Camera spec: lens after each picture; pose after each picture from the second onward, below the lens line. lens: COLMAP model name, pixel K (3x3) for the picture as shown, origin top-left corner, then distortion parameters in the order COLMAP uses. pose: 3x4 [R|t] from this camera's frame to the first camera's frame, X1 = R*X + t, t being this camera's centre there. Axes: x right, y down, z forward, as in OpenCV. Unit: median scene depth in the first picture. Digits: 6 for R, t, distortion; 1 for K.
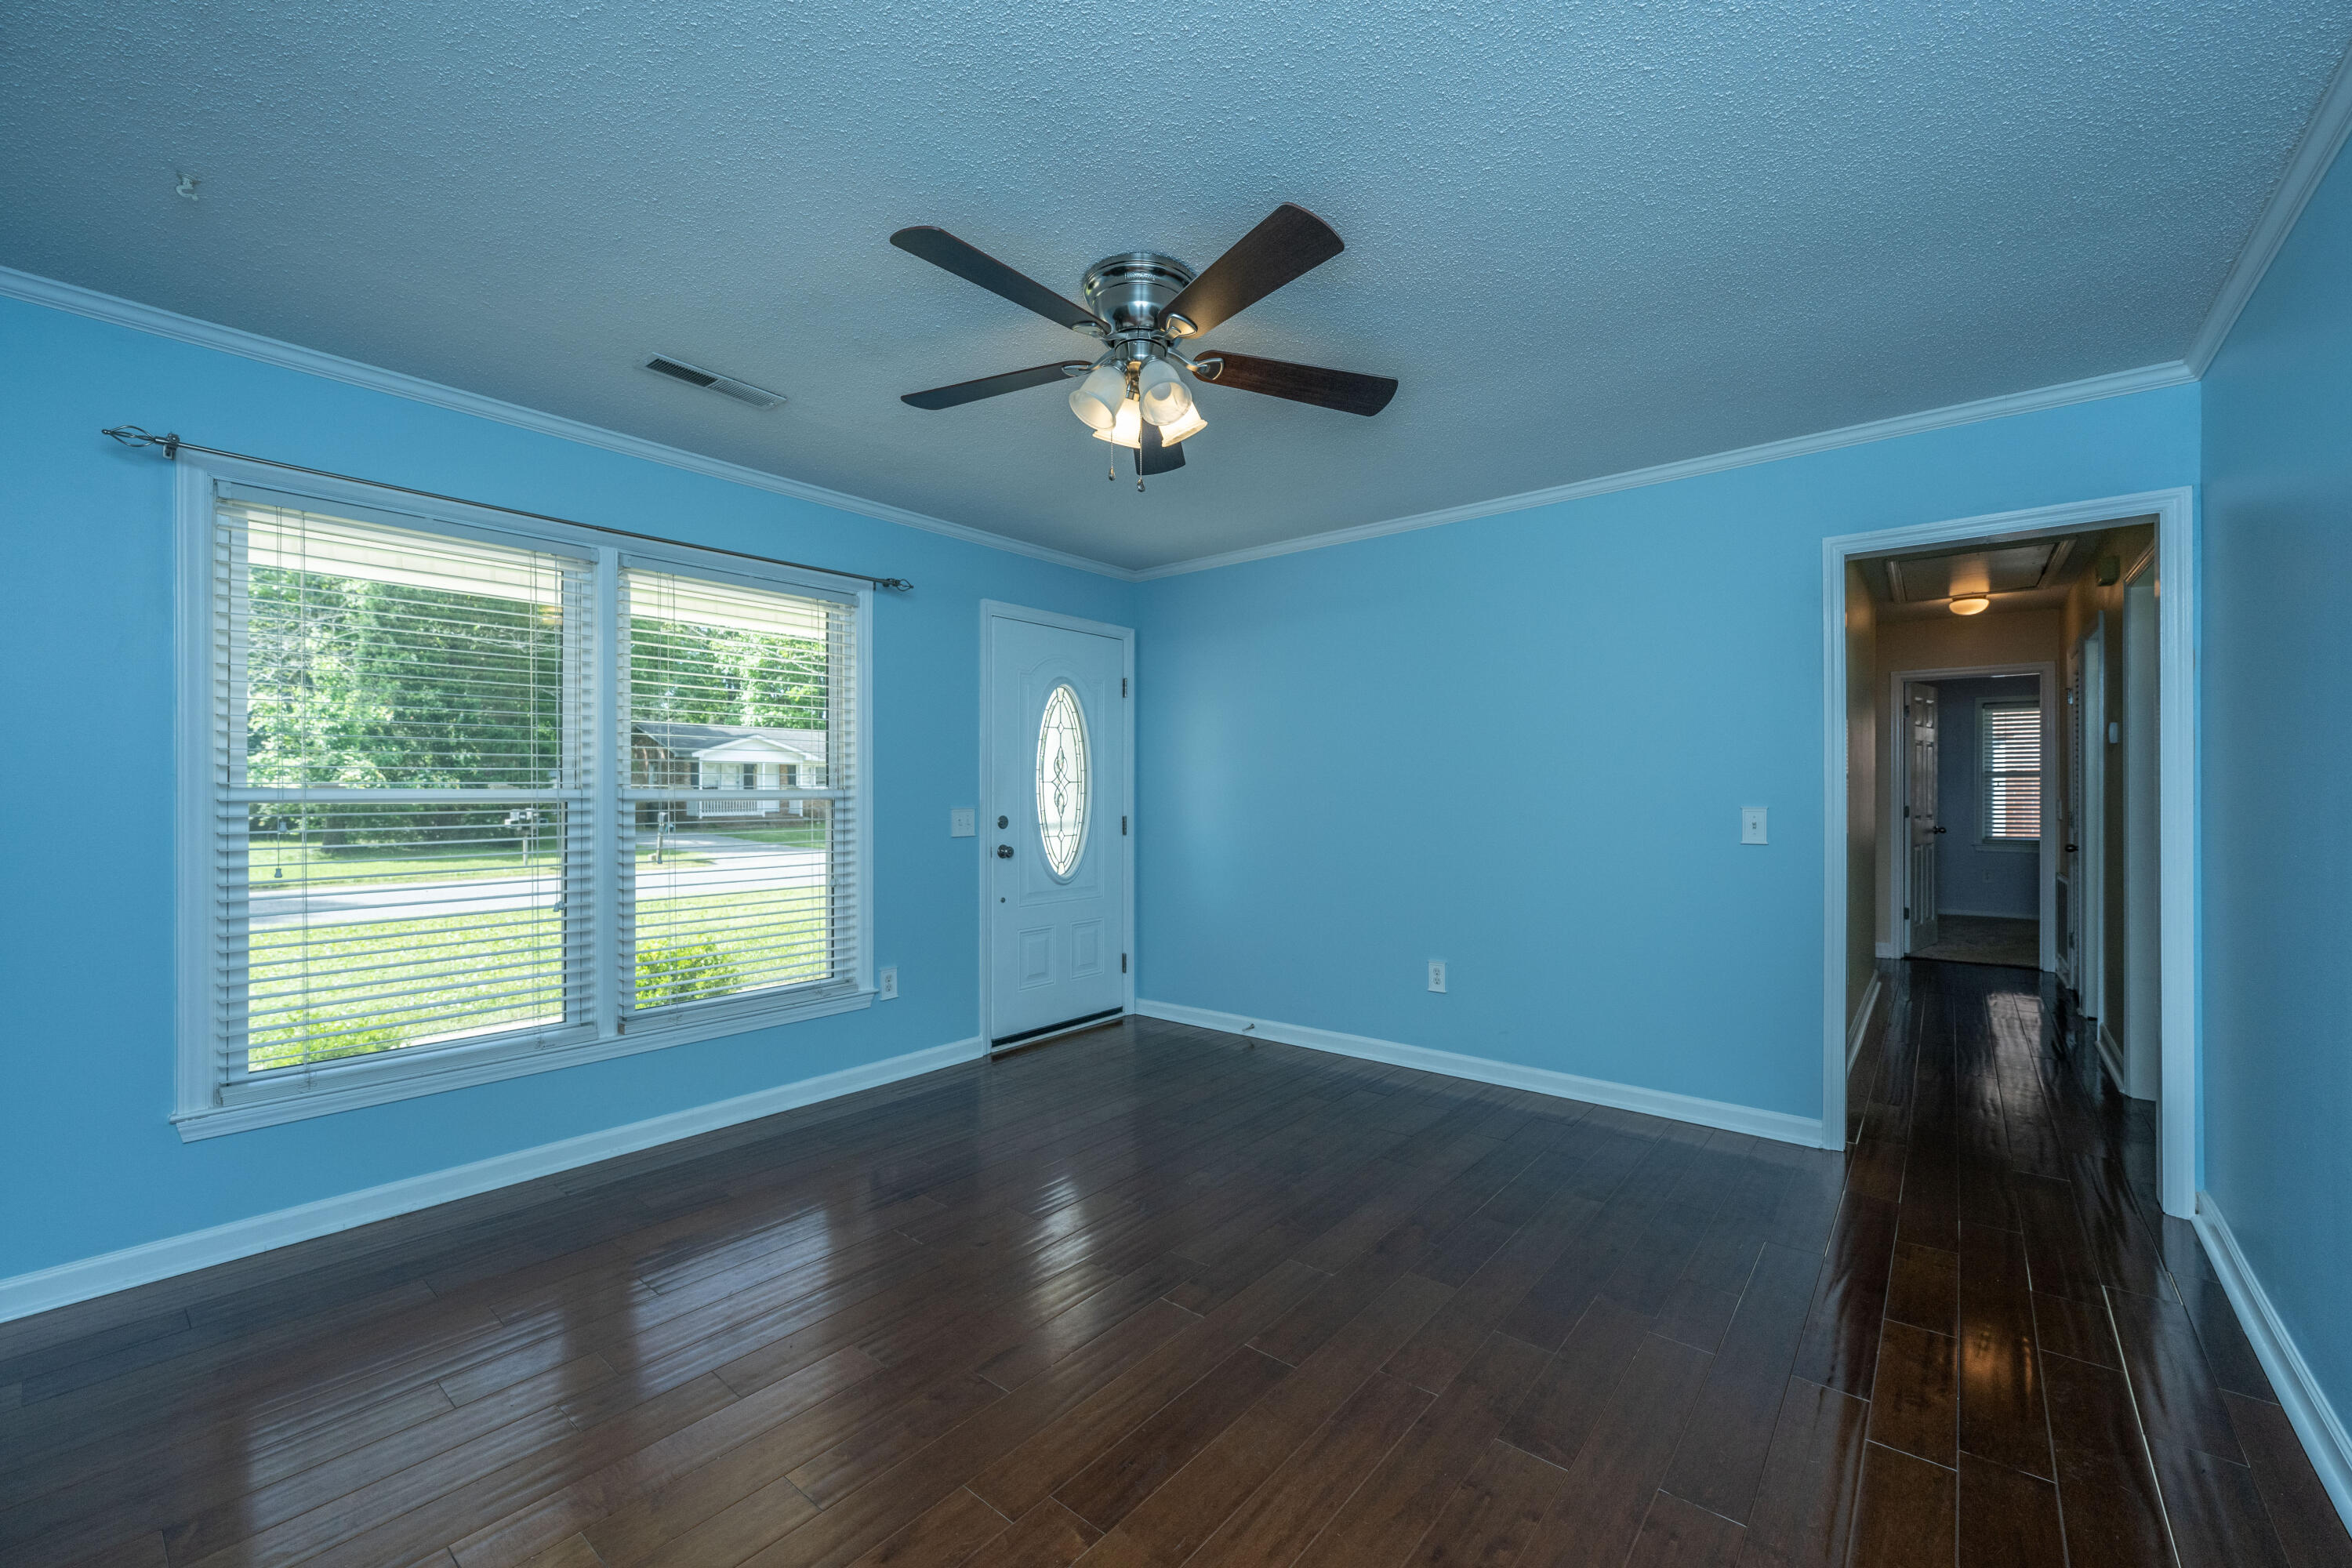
lens RADIAL K [[925.9, 0, 1248.6], [0, 925.9, 788.9], [0, 0, 1]] dist [0.000264, -0.000009]
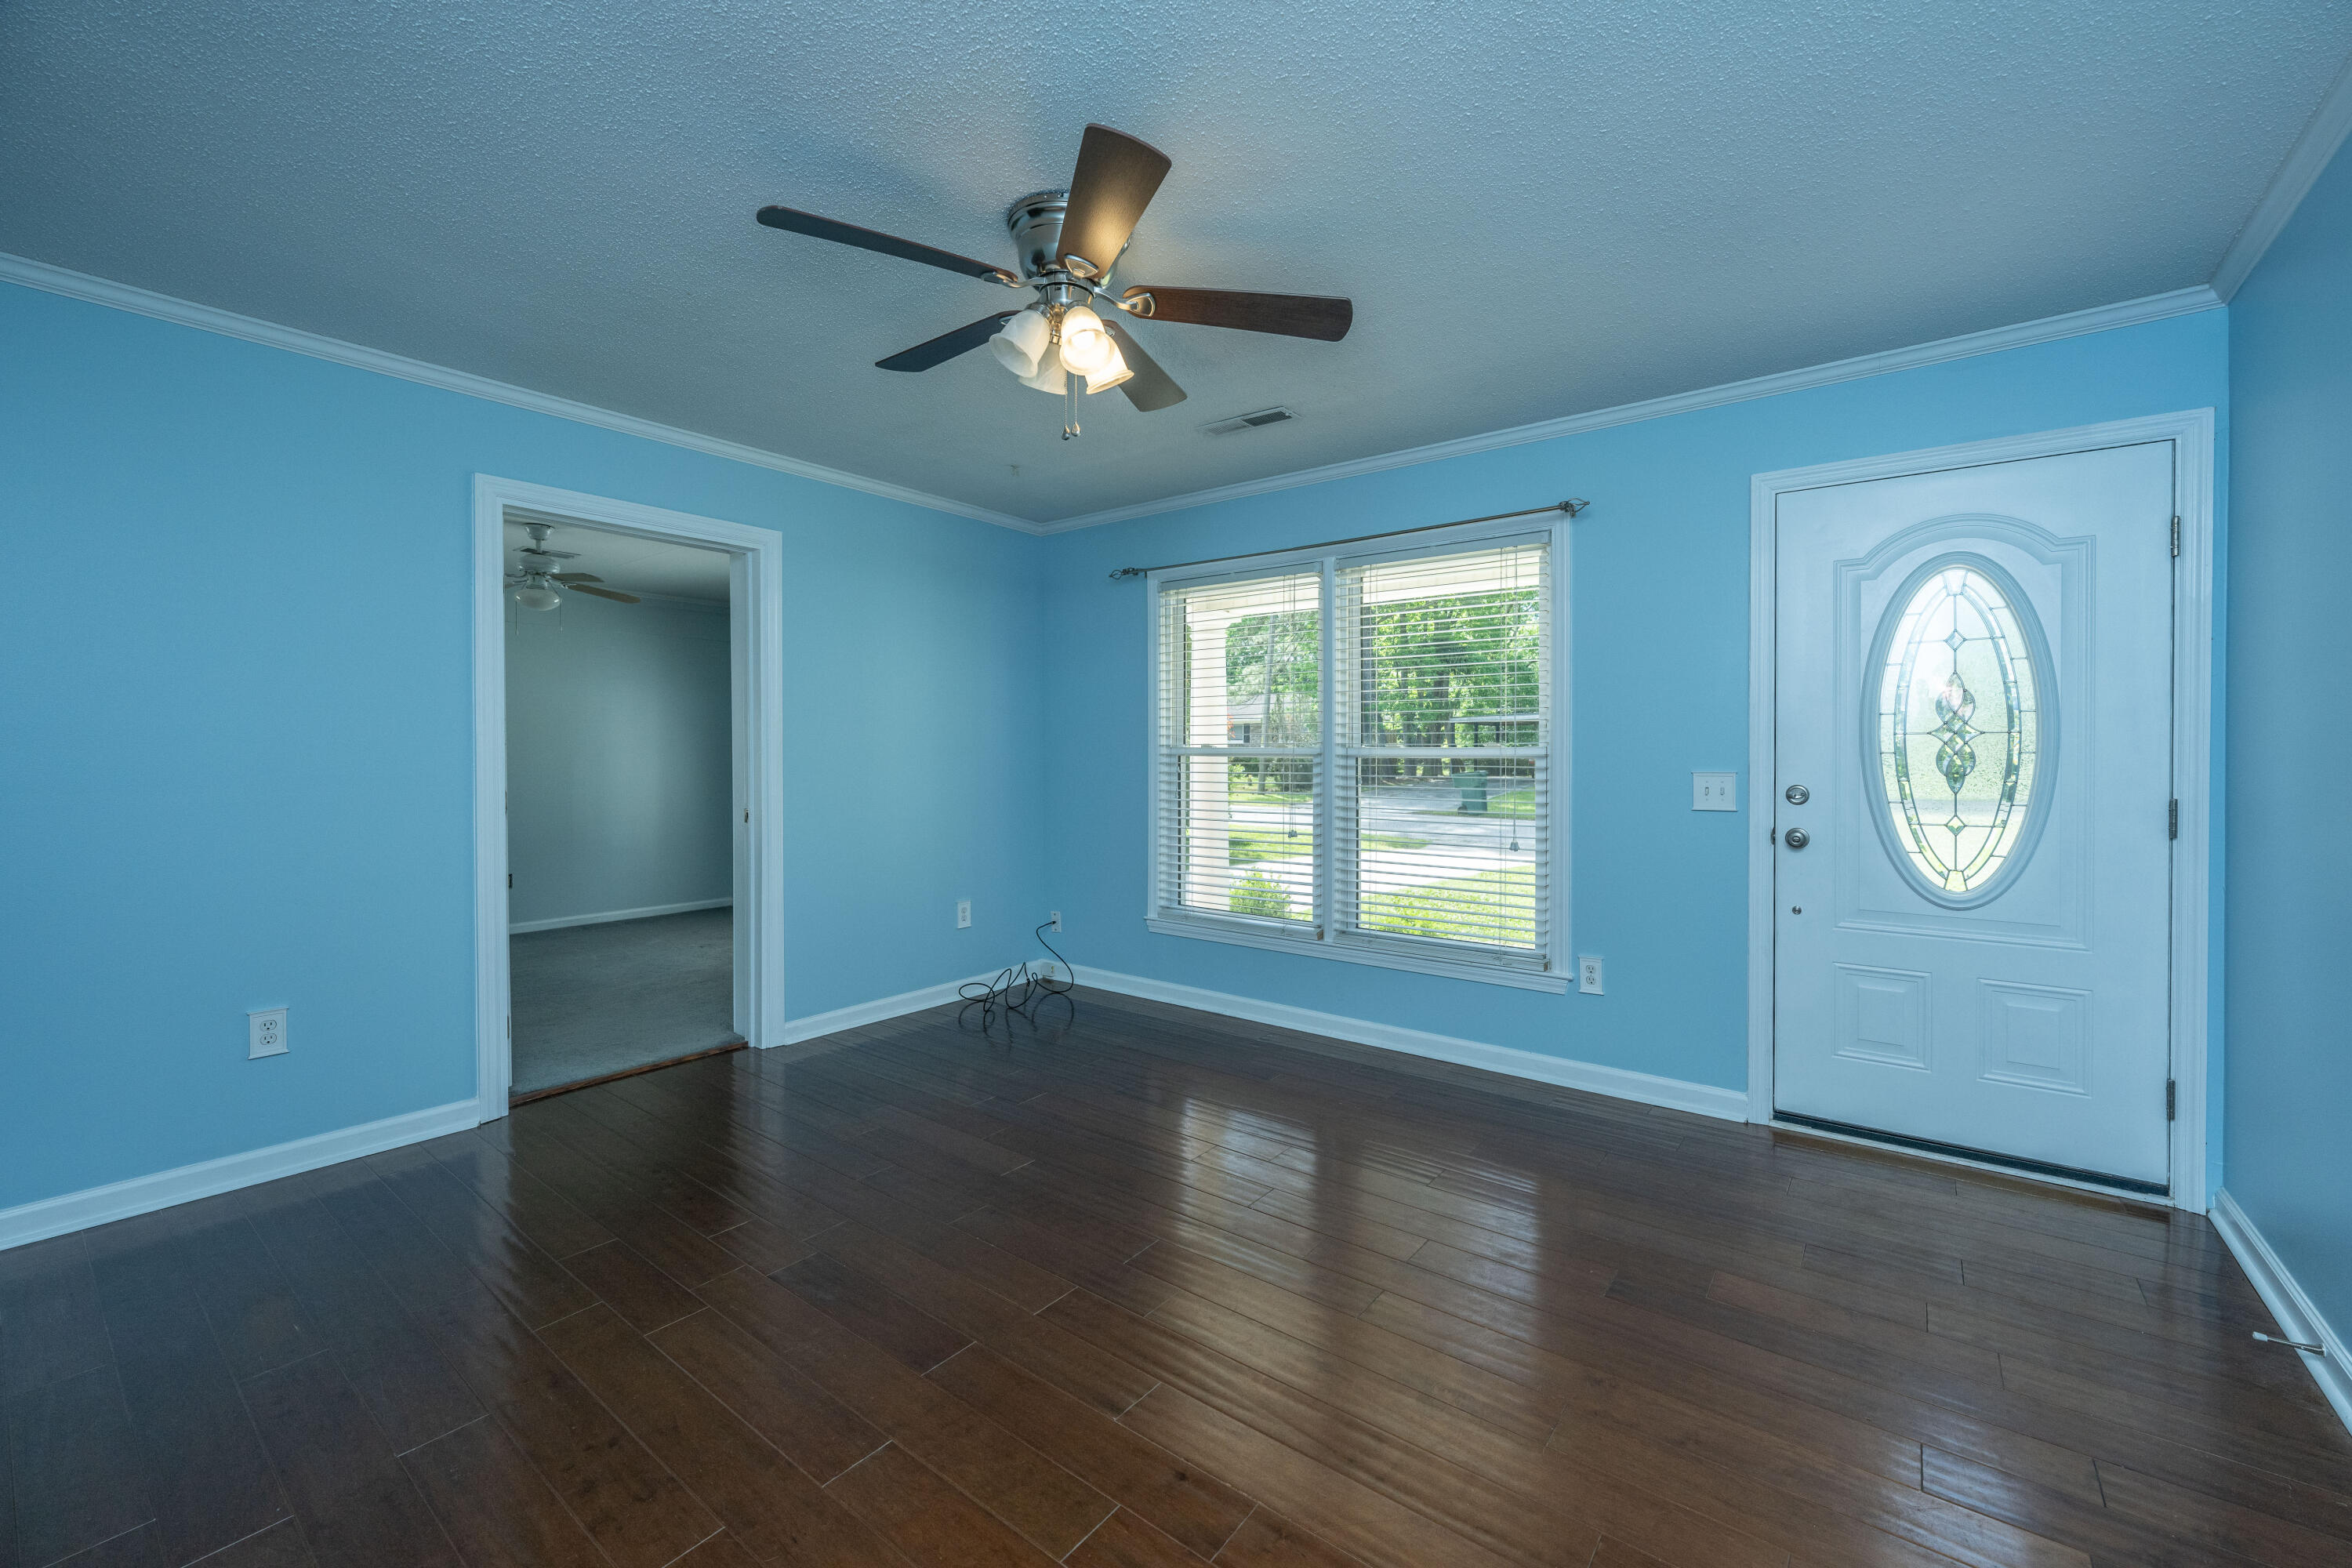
lens RADIAL K [[949.0, 0, 1171.0], [0, 949.0, 768.7], [0, 0, 1]] dist [-0.001141, -0.000219]
pose [[-0.011331, 0.019716, -0.999741, 0.443733], [0.001009, 0.999805, 0.019706, 0.002797], [0.999935, -0.000785, -0.011349, 0.572318]]
